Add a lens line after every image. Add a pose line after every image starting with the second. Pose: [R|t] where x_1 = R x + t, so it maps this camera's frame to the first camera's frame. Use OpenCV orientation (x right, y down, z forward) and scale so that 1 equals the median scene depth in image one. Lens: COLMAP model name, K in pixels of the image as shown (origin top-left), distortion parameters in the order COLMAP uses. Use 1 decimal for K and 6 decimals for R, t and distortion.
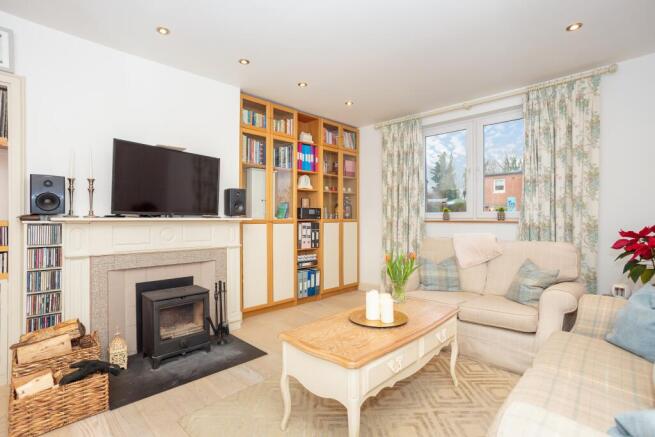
lens RADIAL K [[317.7, 0, 328.0], [0, 317.7, 214.4], [0, 0, 1]] dist [-0.035268, 0.021387]
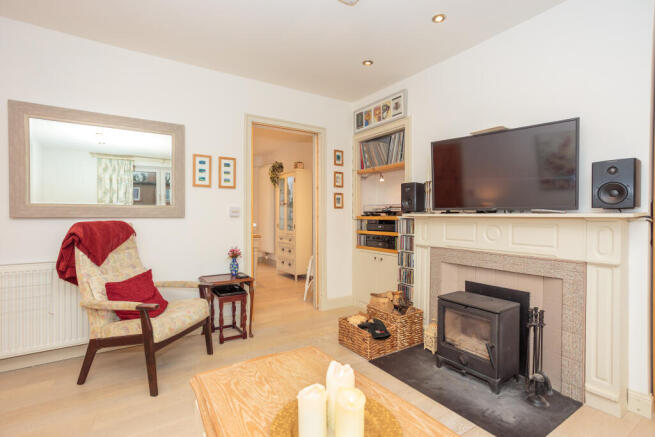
lens RADIAL K [[317.7, 0, 328.6], [0, 317.7, 213.9], [0, 0, 1]] dist [-0.035268, 0.021387]
pose [[-0.210346, -0.003763, -0.977620, 0.462131], [0.012260, 0.999904, -0.006486, 0.012640], [0.977550, -0.013350, -0.210279, 0.826849]]
